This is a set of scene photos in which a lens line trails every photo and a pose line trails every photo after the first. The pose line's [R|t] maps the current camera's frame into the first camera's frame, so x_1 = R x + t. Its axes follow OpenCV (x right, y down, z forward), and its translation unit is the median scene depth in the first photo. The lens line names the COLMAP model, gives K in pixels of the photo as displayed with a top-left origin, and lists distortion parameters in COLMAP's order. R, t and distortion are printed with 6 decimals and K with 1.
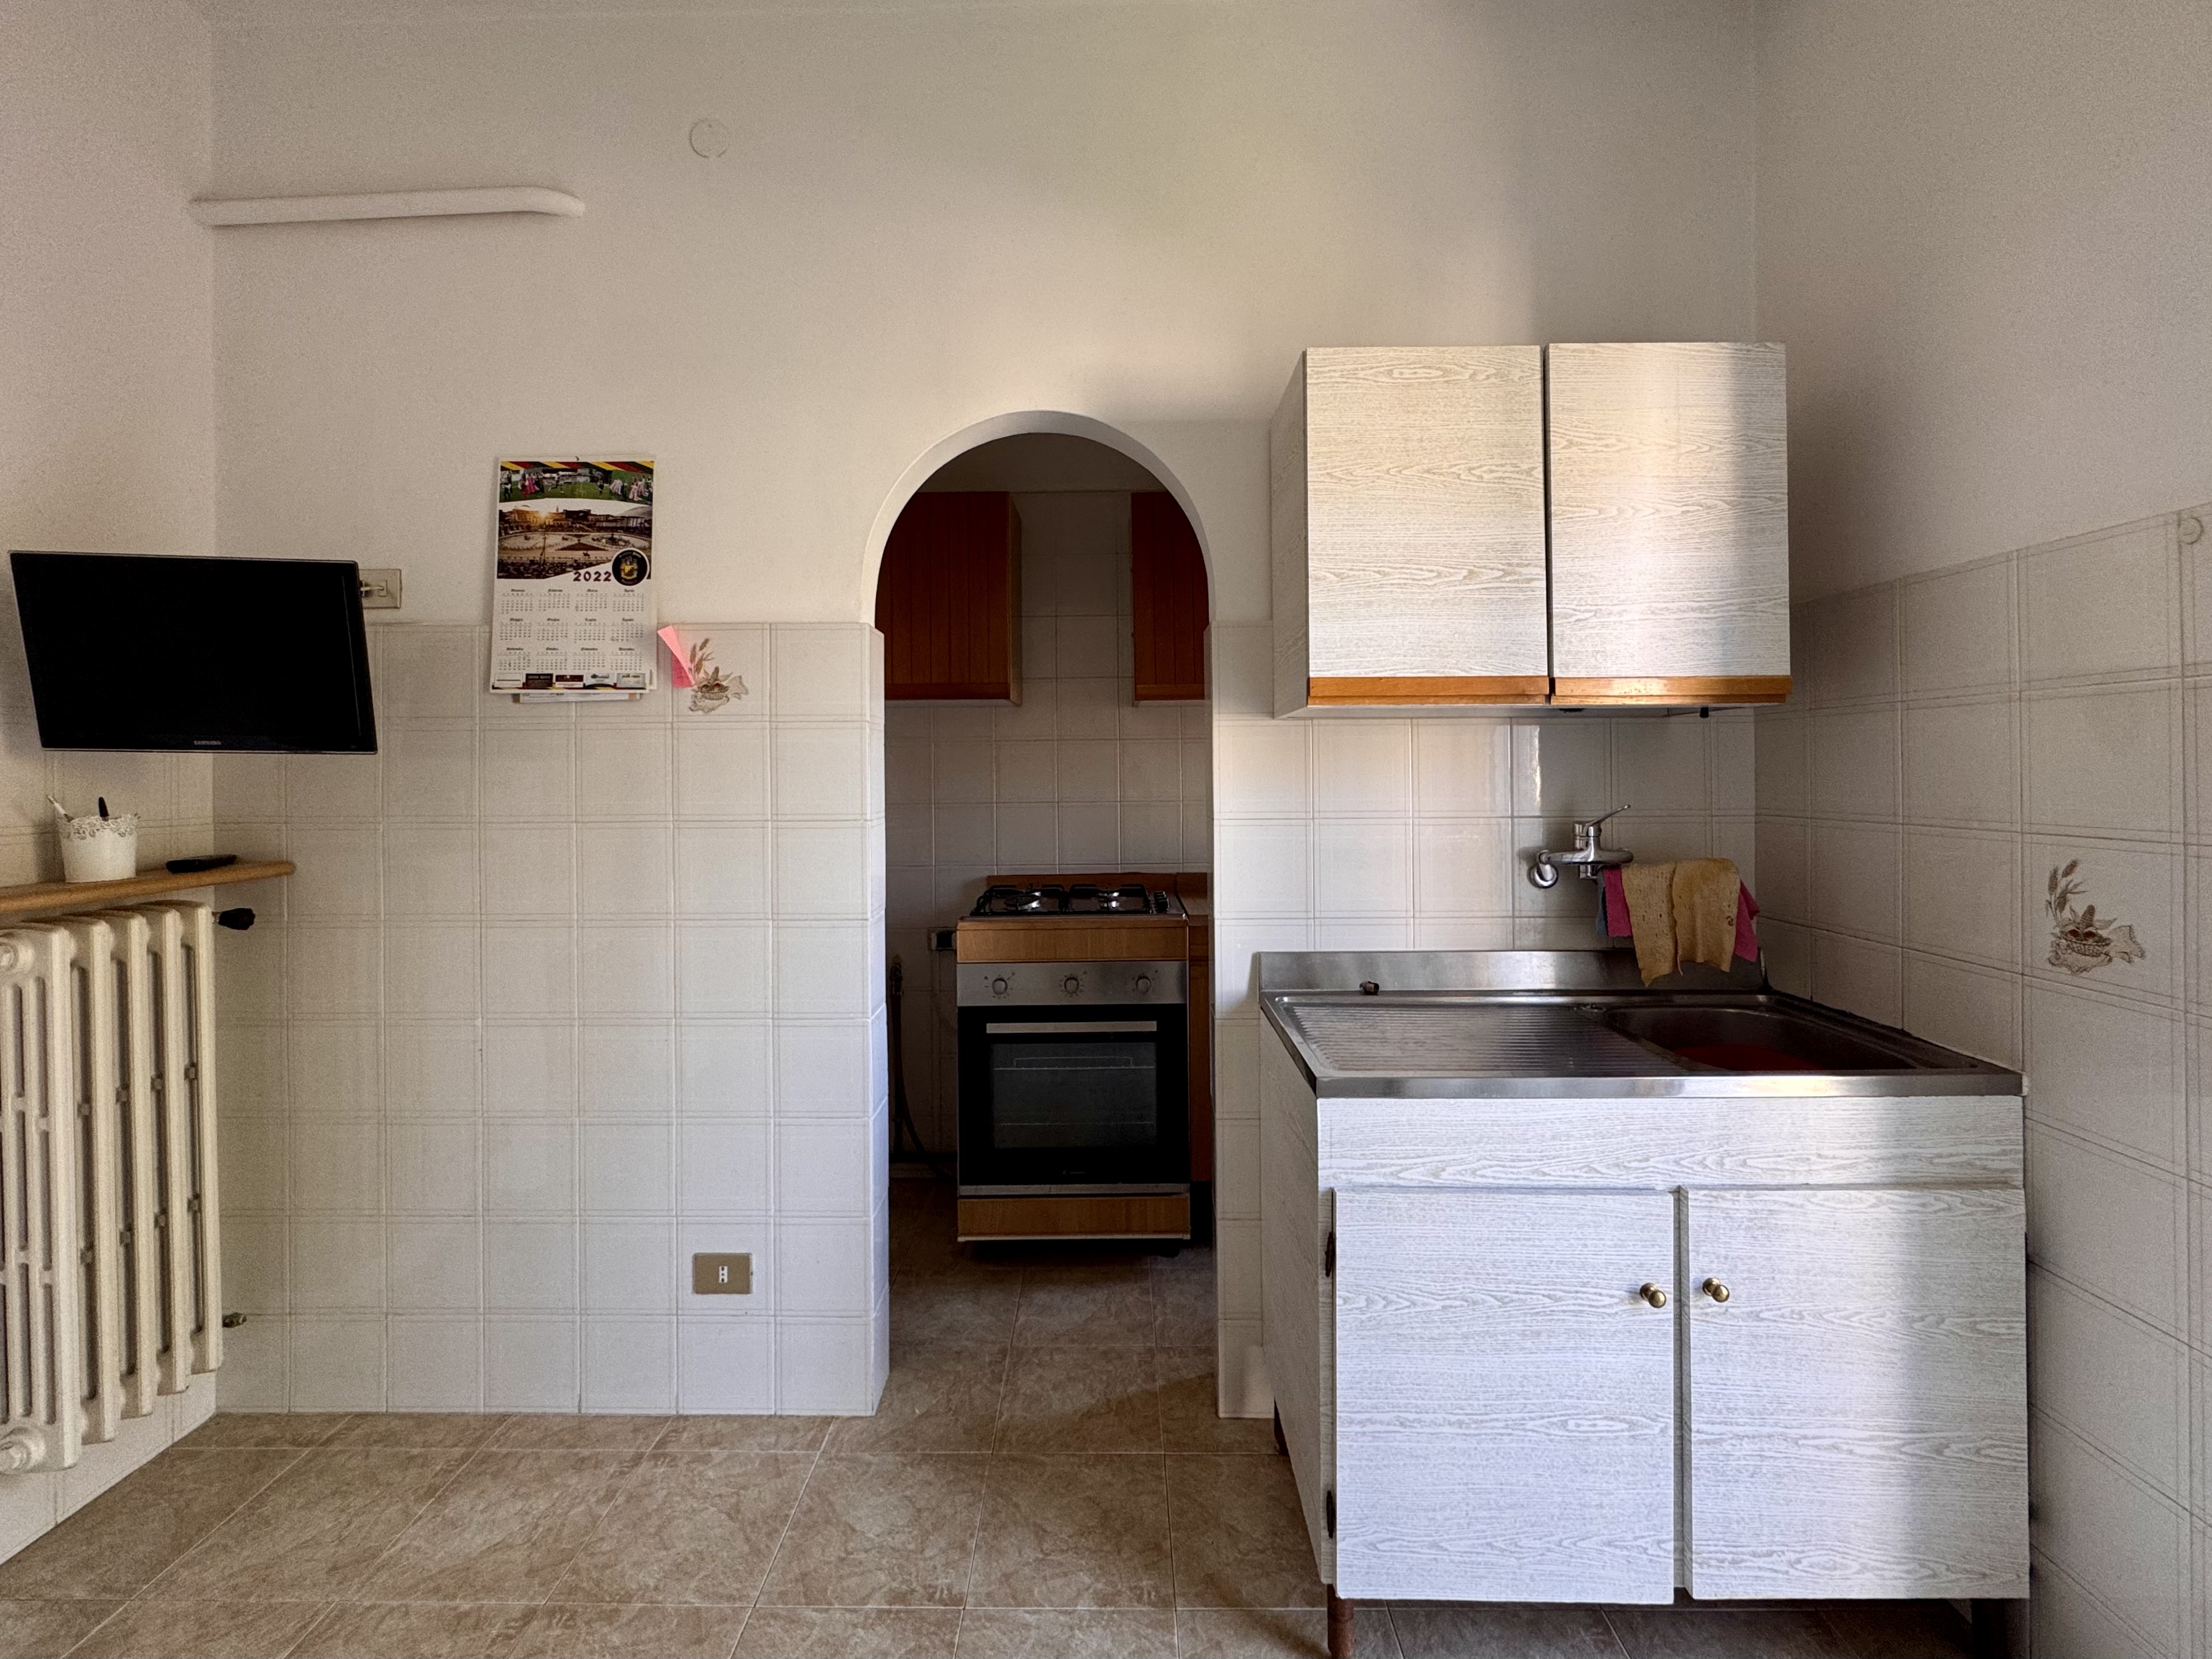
lens RADIAL K [[936.8, 0, 1106.7], [0, 936.8, 762.2], [0, 0, 1]] dist [-0.000923, -0.000251]
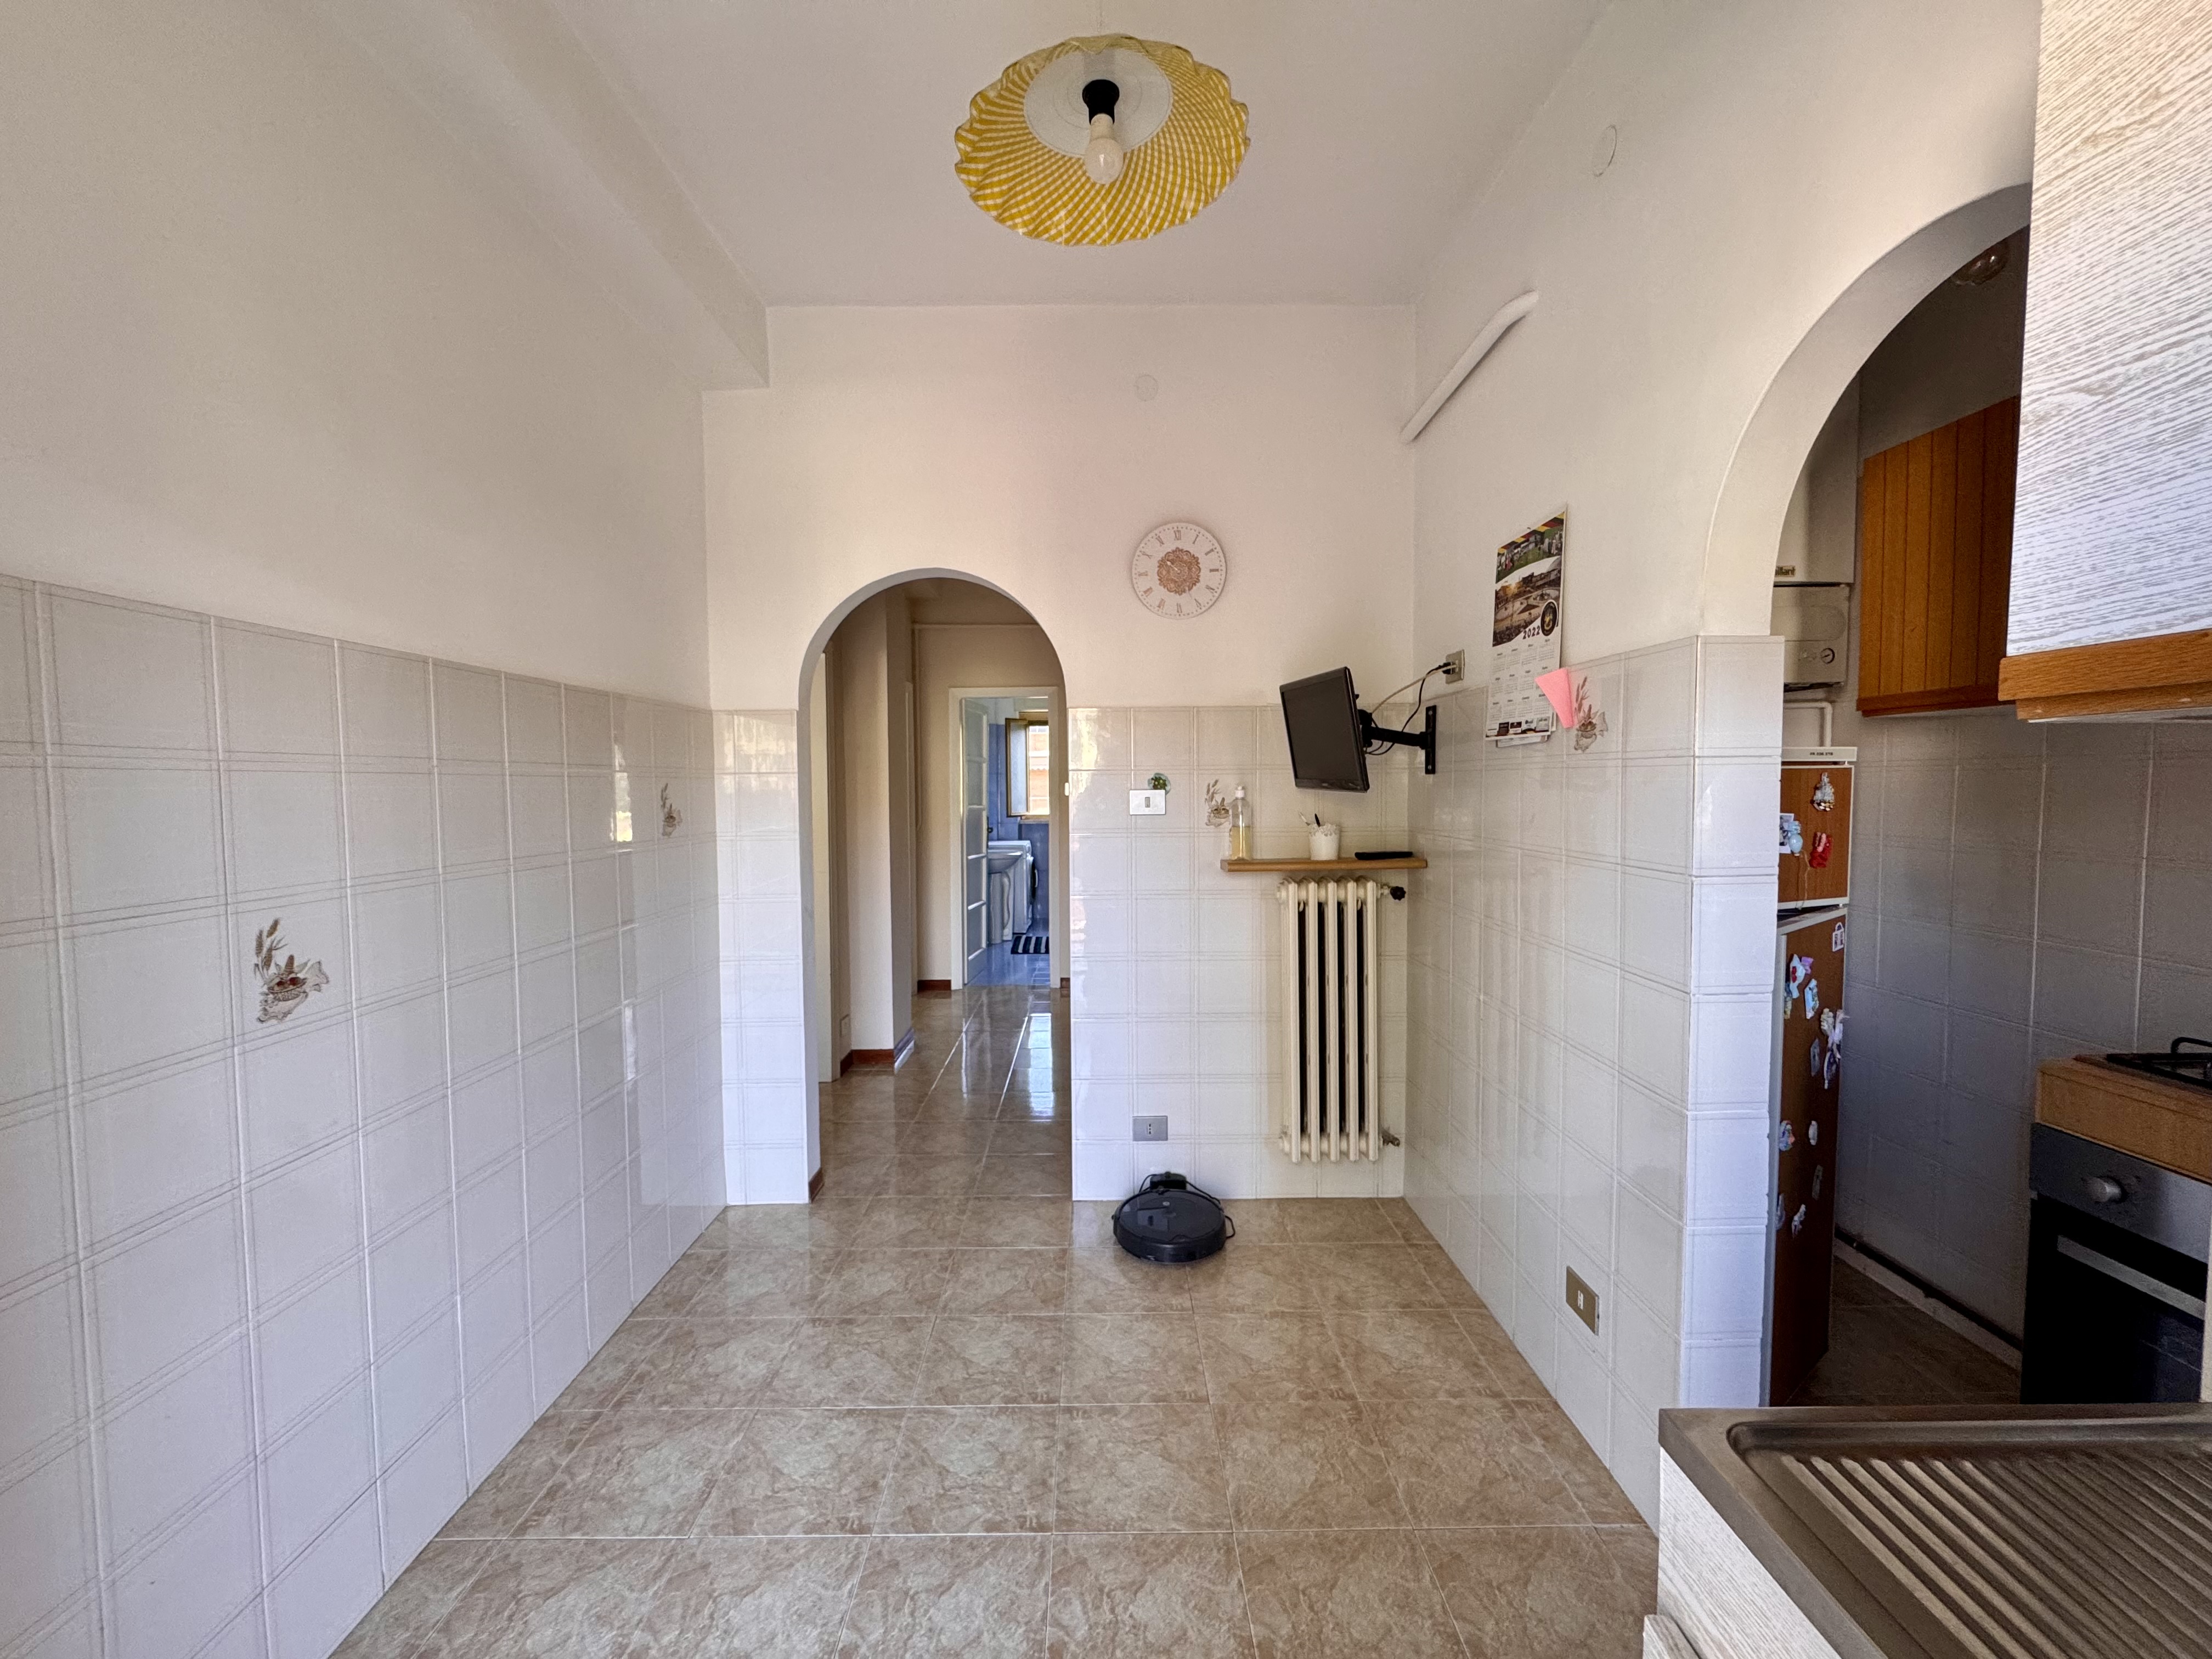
lens RADIAL K [[901.0, 0, 1125.5], [0, 901.0, 824.8], [0, 0, 1]] dist [0.000524, 0.000197]
pose [[0.024100, 0.055338, -0.998177, 0.567675], [0.011839, 0.998381, 0.055636, -0.035646], [0.999639, -0.013159, 0.023406, 0.513839]]
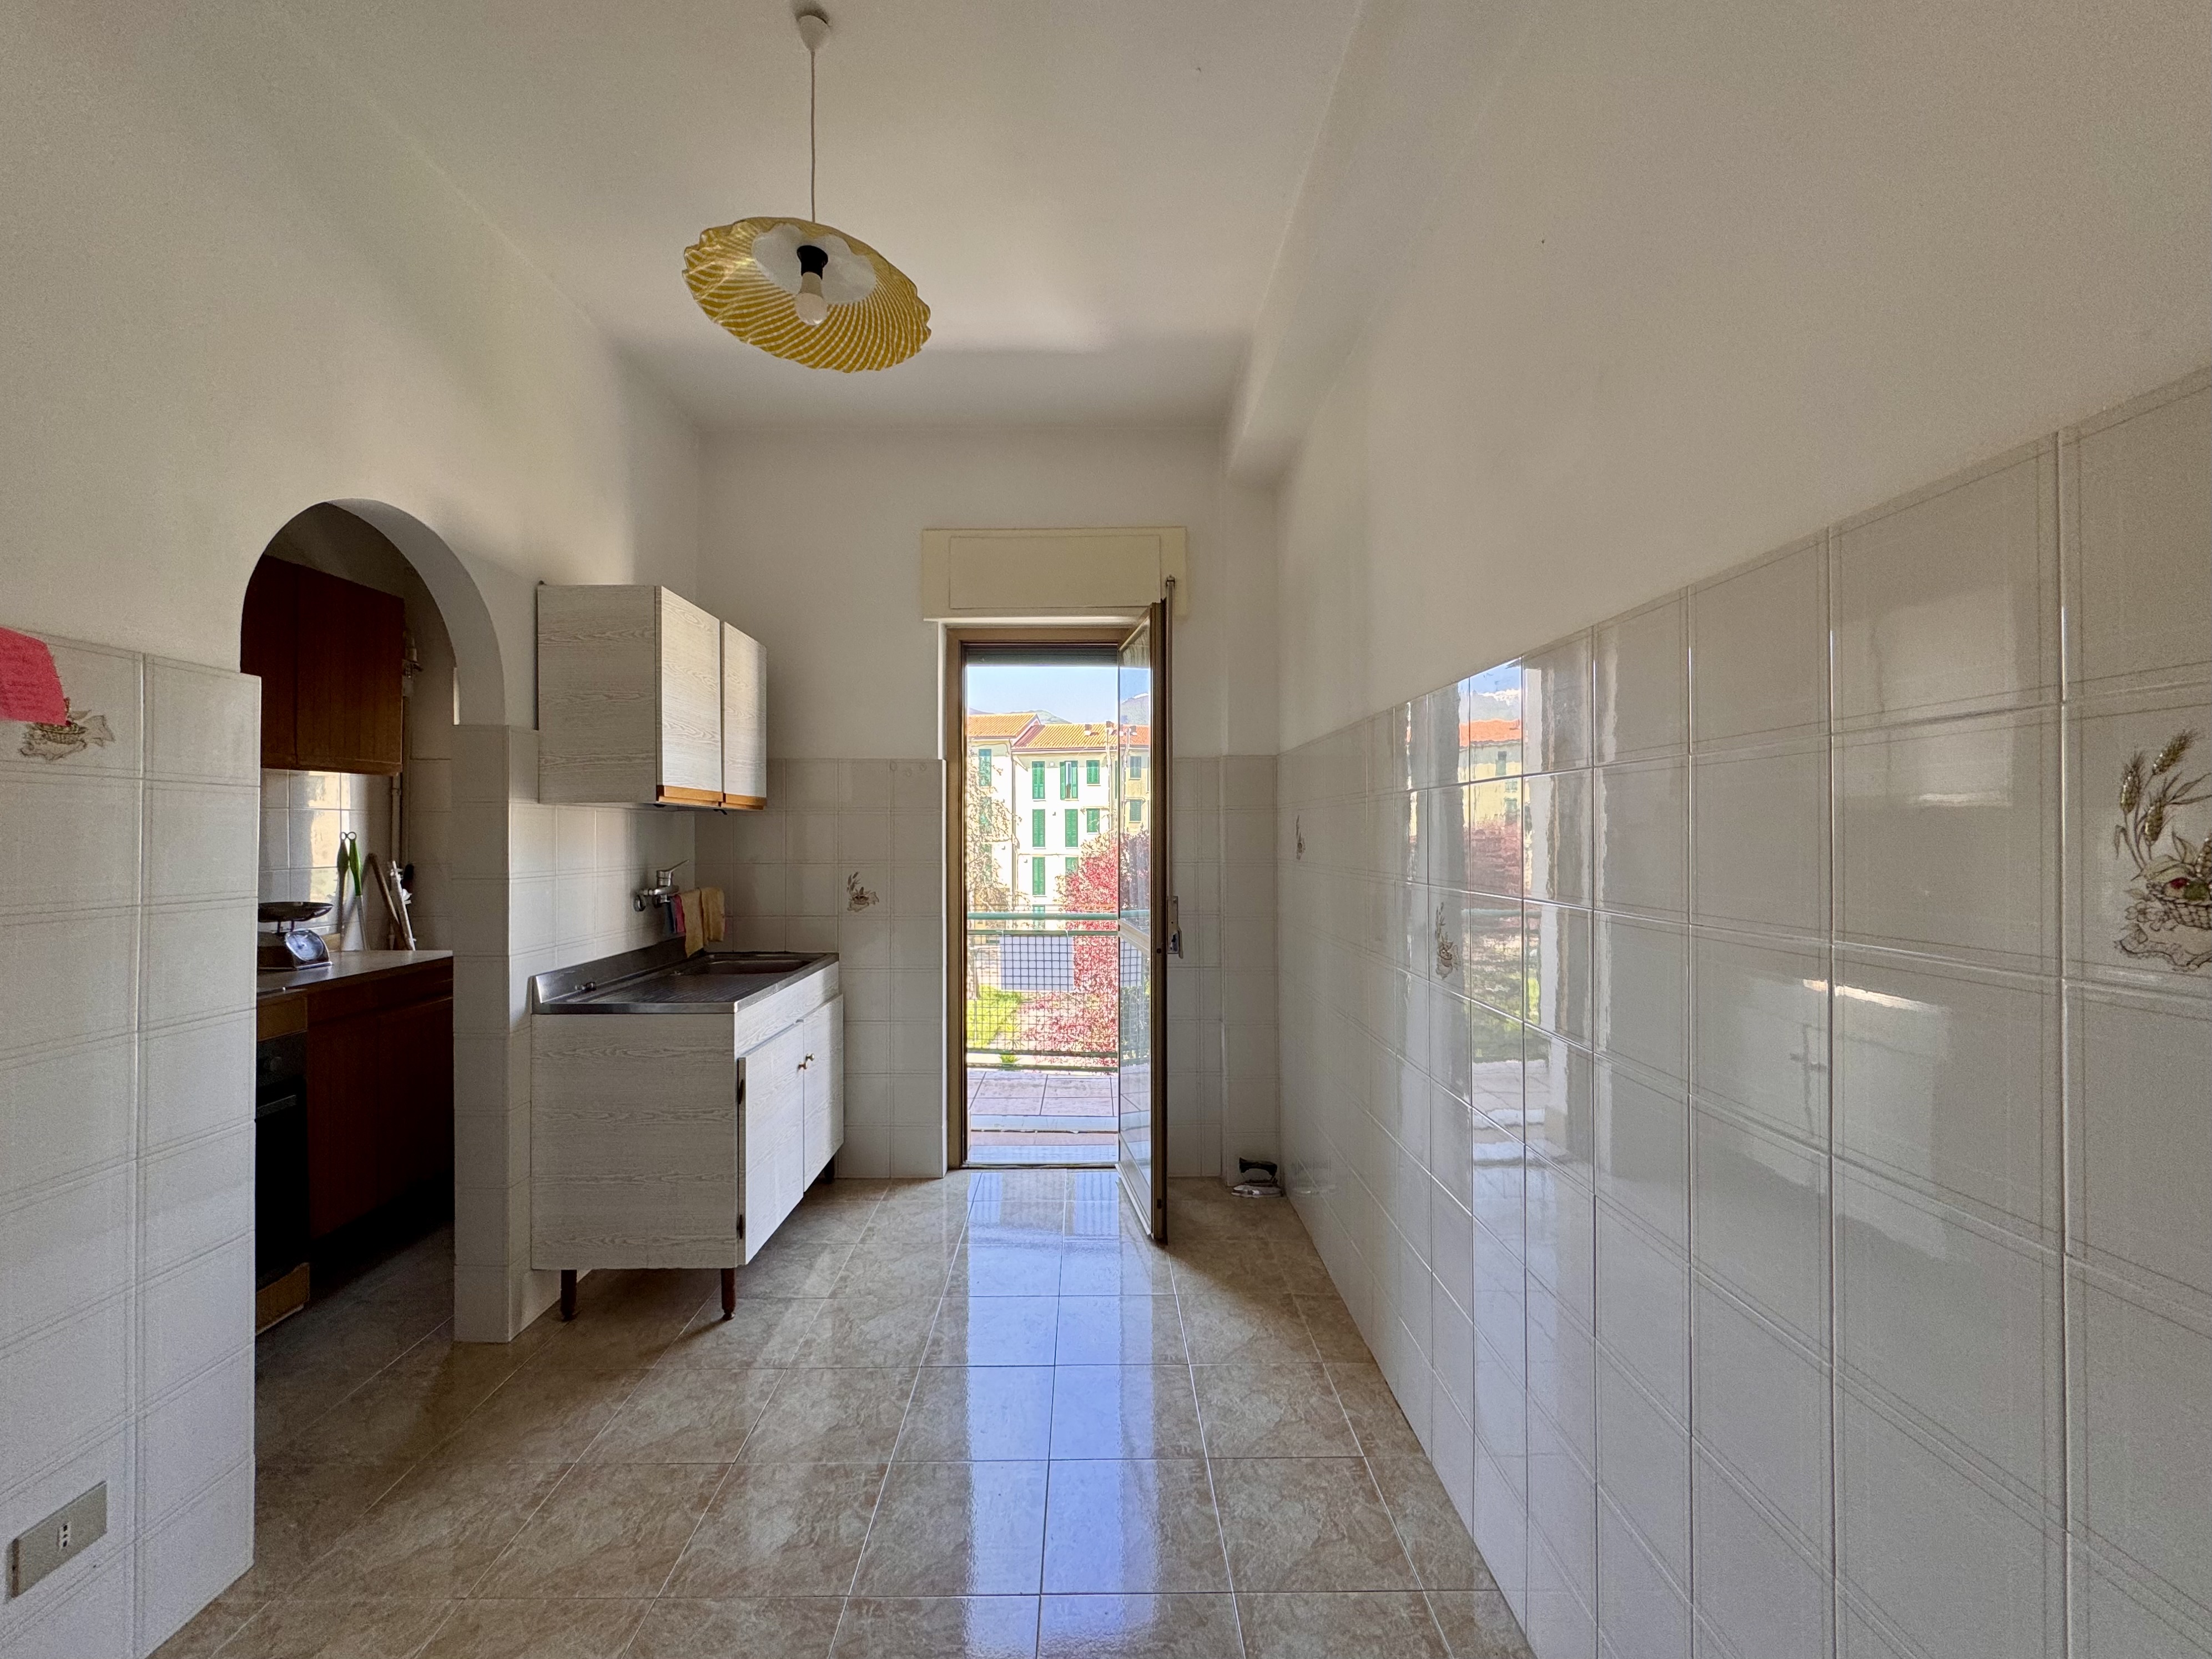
lens RADIAL K [[885.8, 0, 1096.4], [0, 885.8, 825.4], [0, 0, 1]] dist [-0.000515, -0.000152]
pose [[-0.022659, 0.018246, 0.999577, -1.195593], [-0.004506, 0.999821, -0.018353, 0.005920], [-0.999733, -0.004920, -0.022573, 0.233098]]
